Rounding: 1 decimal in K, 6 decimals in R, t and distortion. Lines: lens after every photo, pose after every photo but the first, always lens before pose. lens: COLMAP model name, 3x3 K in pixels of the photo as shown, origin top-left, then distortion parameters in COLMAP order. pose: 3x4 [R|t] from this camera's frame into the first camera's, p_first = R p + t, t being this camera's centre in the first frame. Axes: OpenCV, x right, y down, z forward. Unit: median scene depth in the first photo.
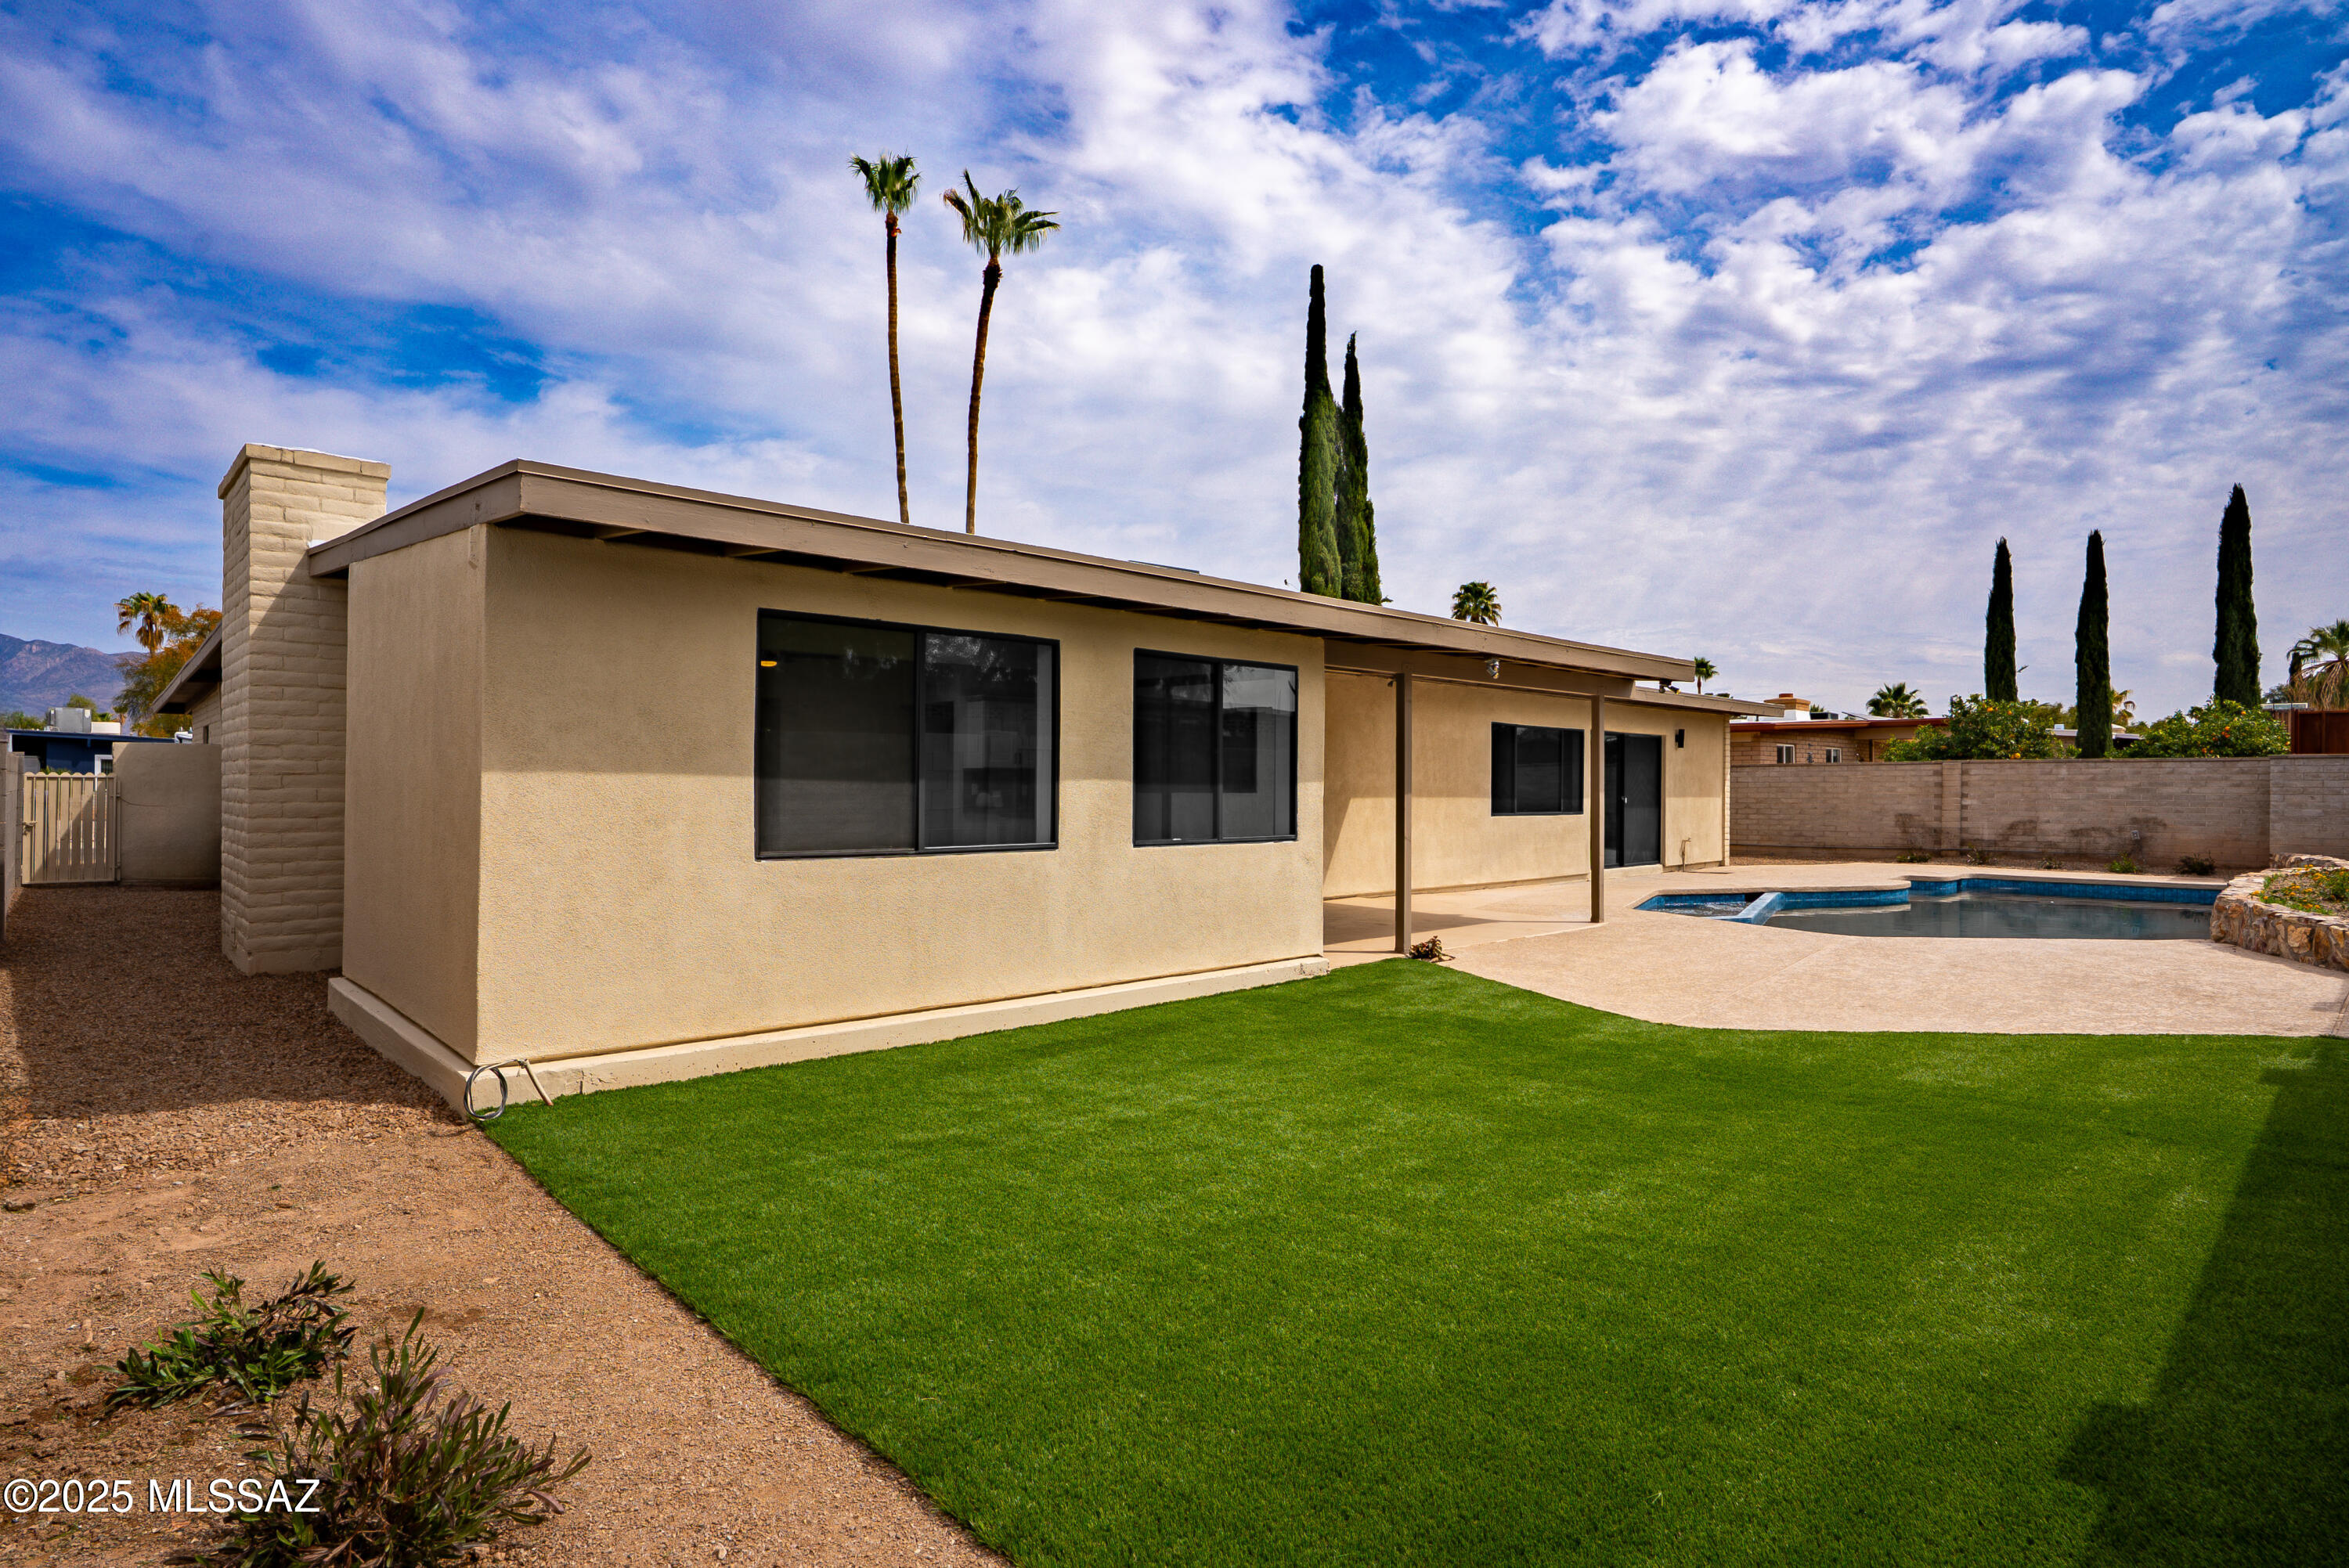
lens RADIAL K [[1218.4, 0, 1175.2], [0, 1218.4, 782.3], [0, 0, 1]] dist [-0.029104, 0.001156]
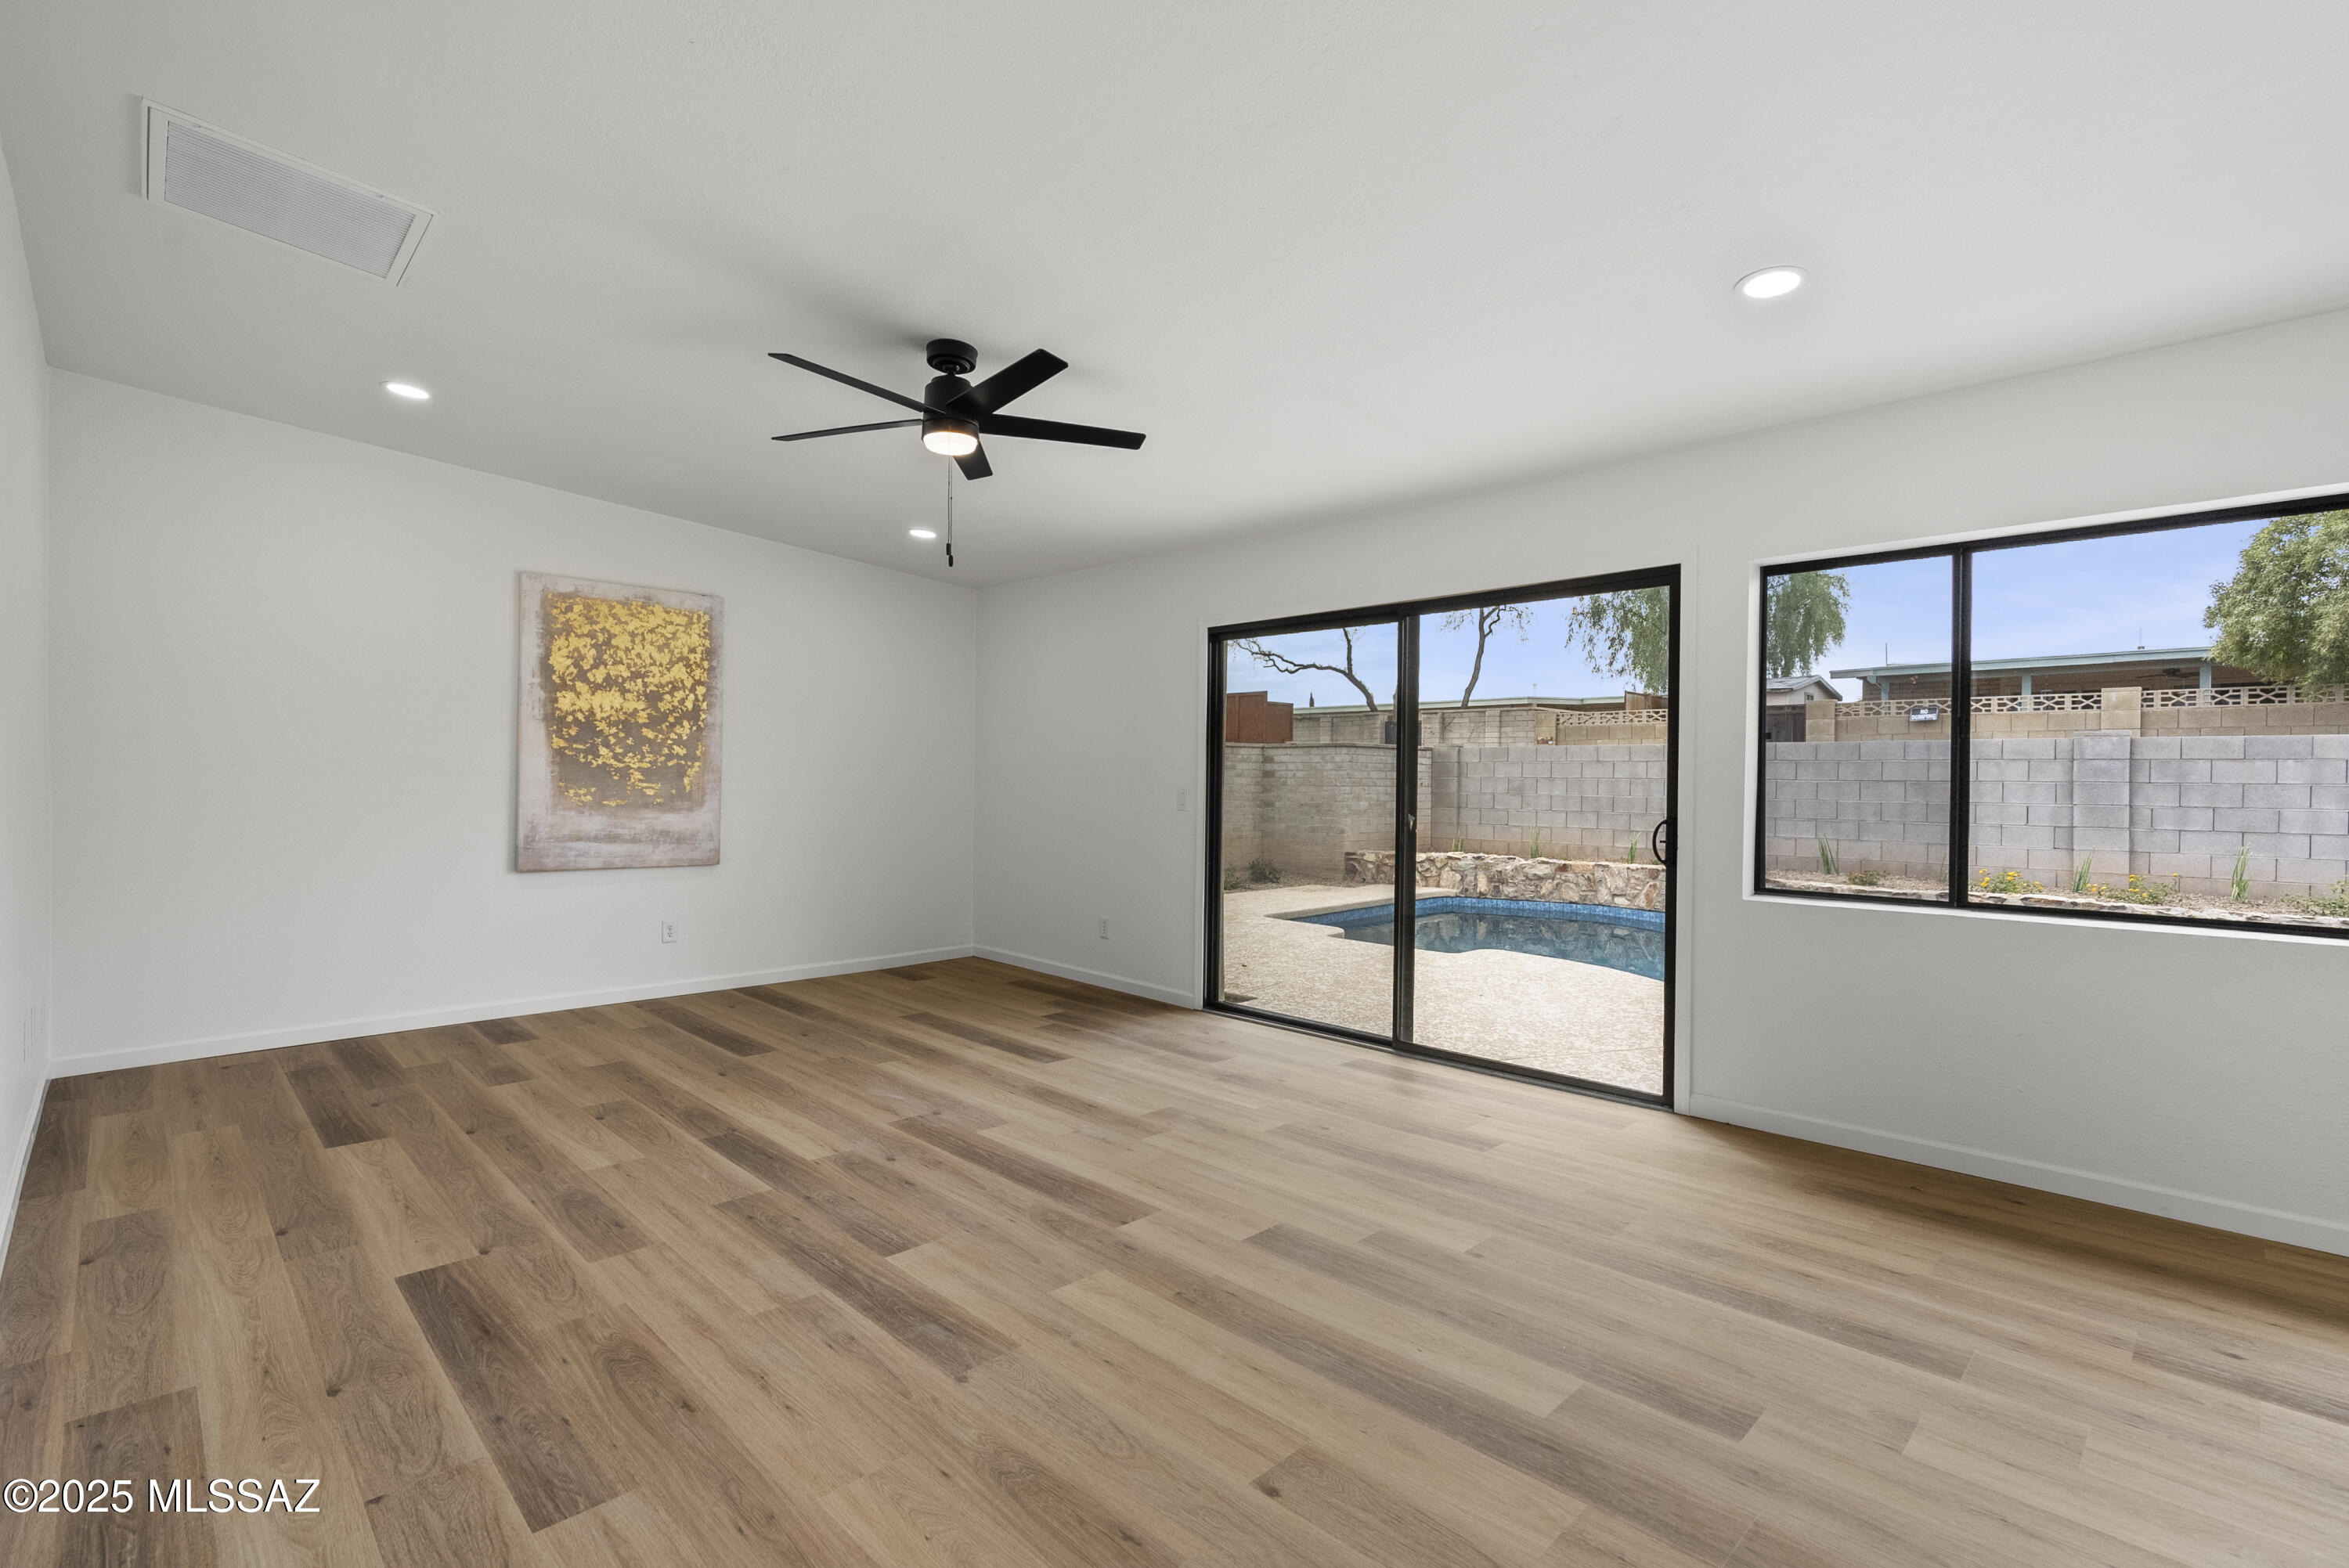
lens RADIAL K [[1071.2, 0, 1166.1], [0, 1071.2, 779.6], [0, 0, 1]] dist [-0.011925, 0.003406]
pose [[-0.021359, -0.006201, 0.999753, 0.099242], [-0.014228, 0.999881, 0.005898, 0.002072], [-0.999671, -0.014098, -0.021444, 1.013629]]
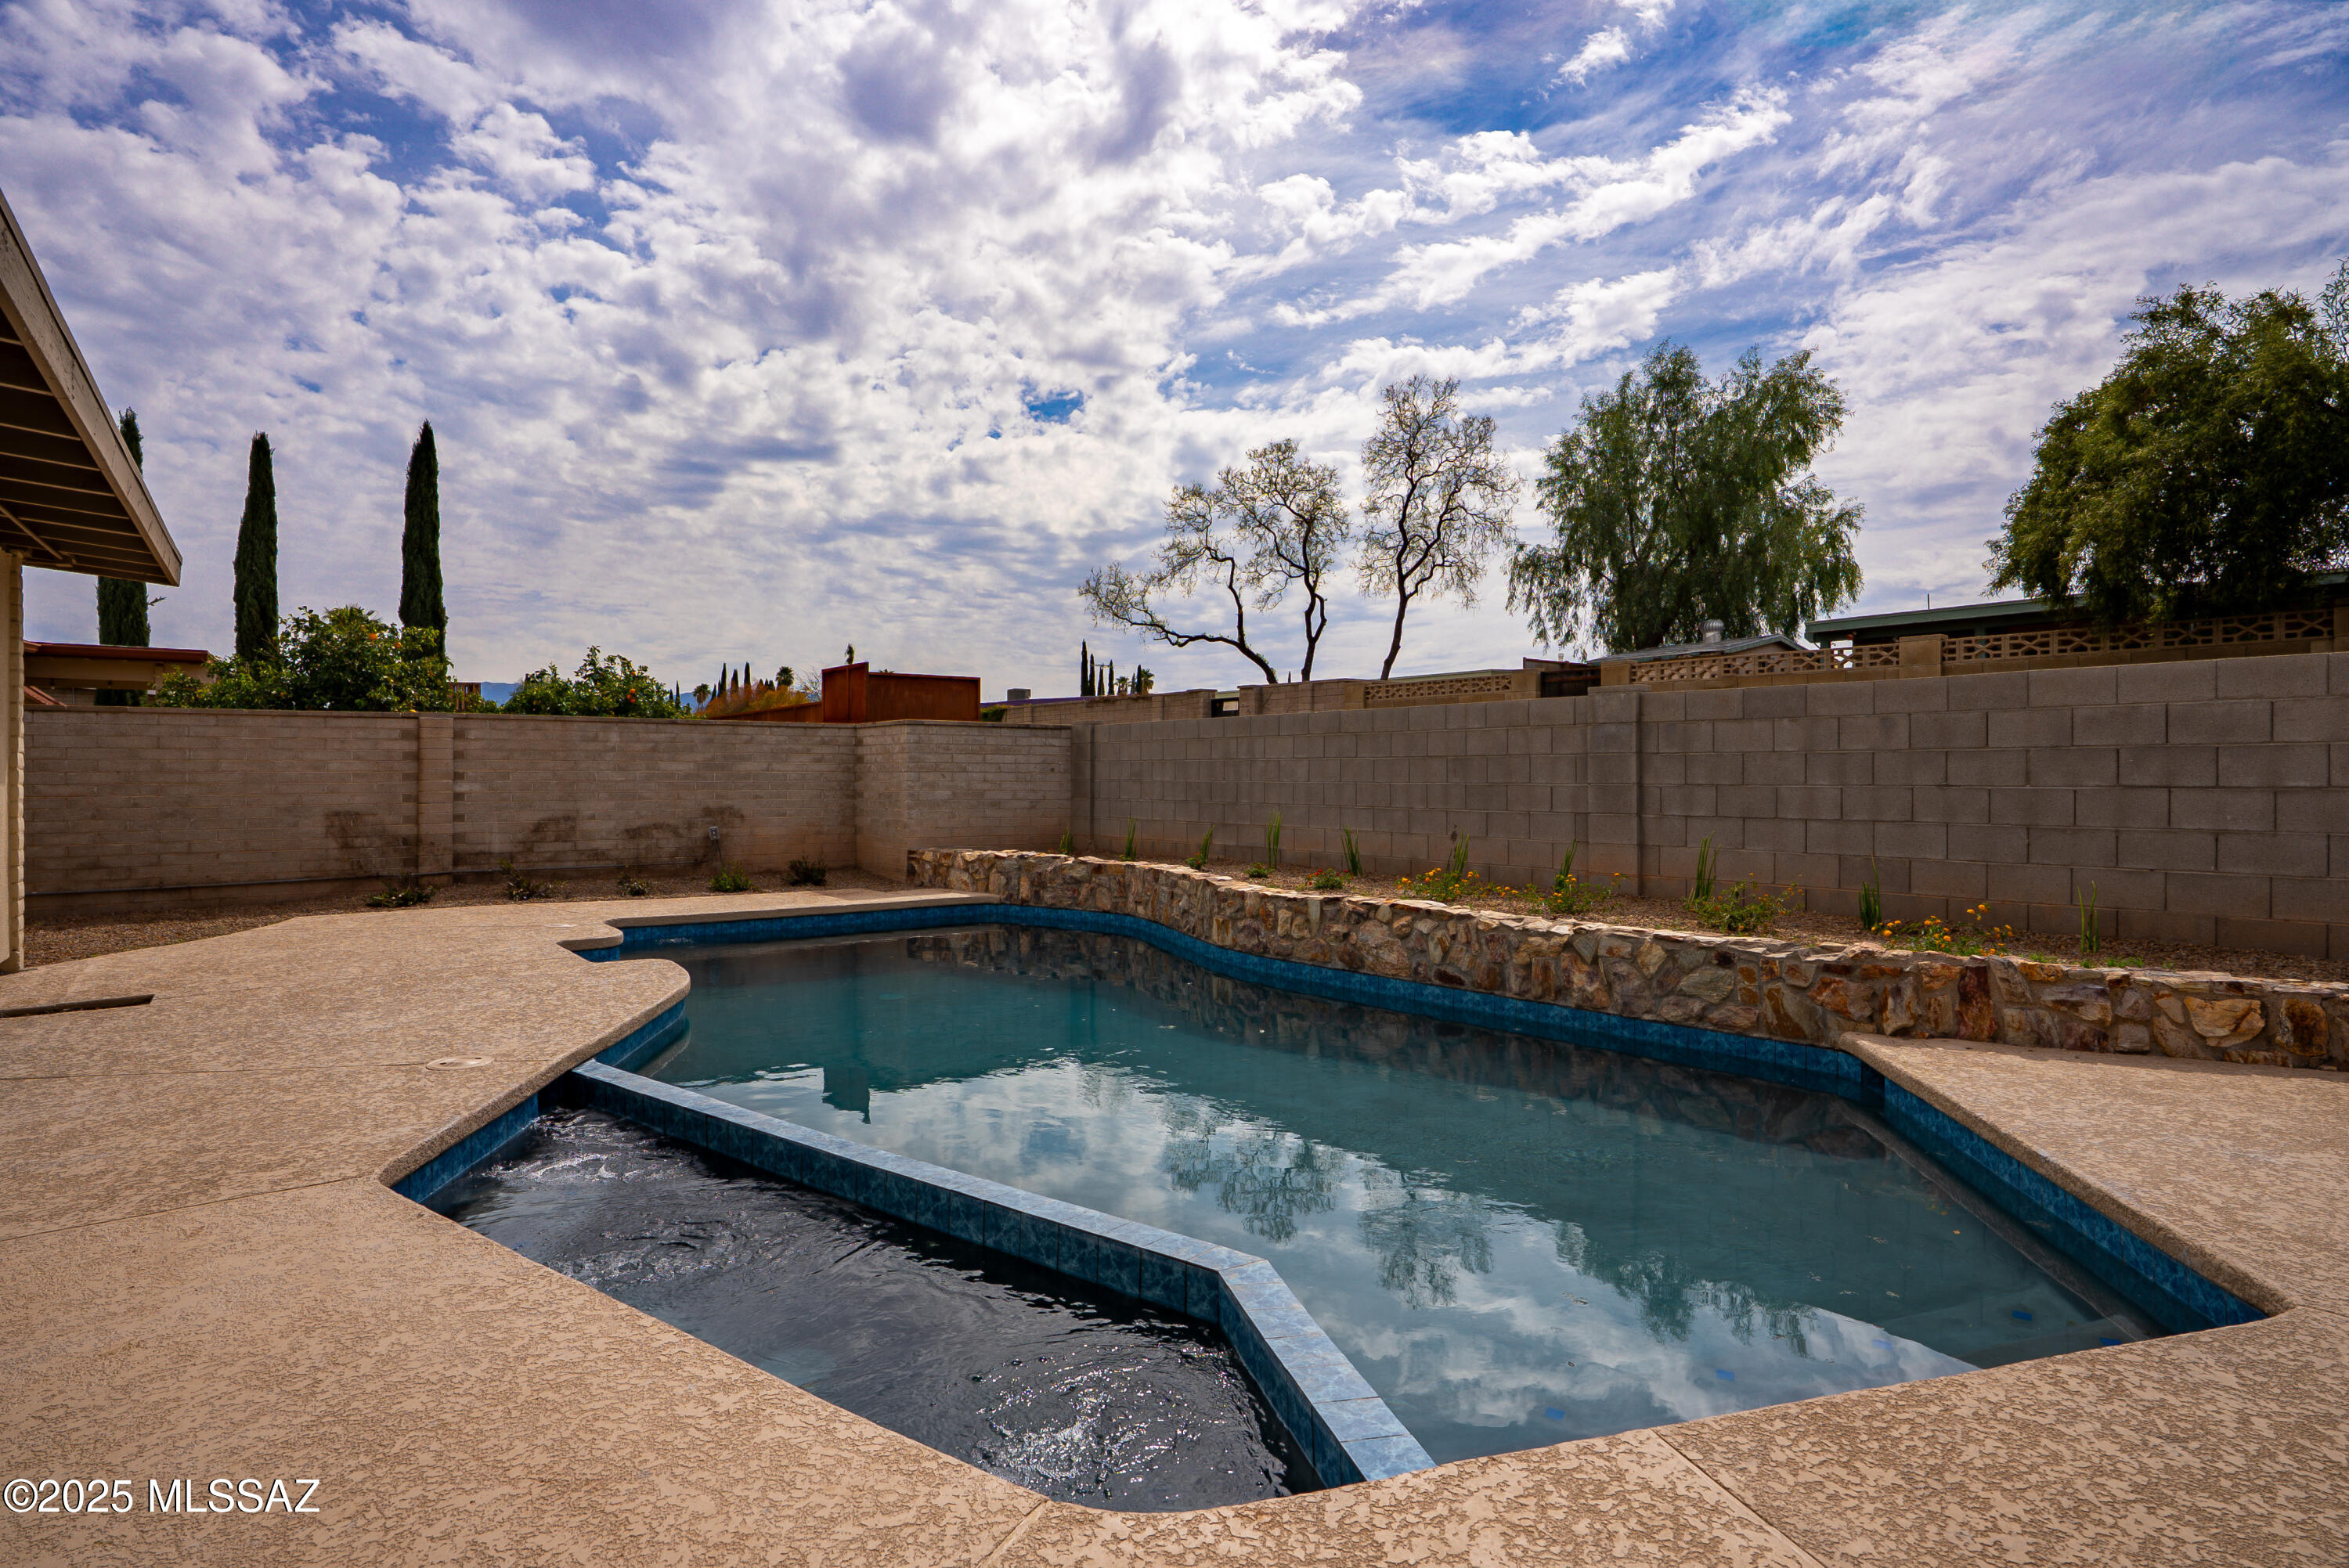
lens RADIAL K [[1218.4, 0, 1171.6], [0, 1218.4, 767.4], [0, 0, 1]] dist [-0.029104, 0.001156]
pose [[0.116156, 0.002718, 0.993227, 0.146197], [-0.004981, 0.999985, -0.002154, 0.007068], [-0.993219, -0.004697, 0.116167, 0.653476]]
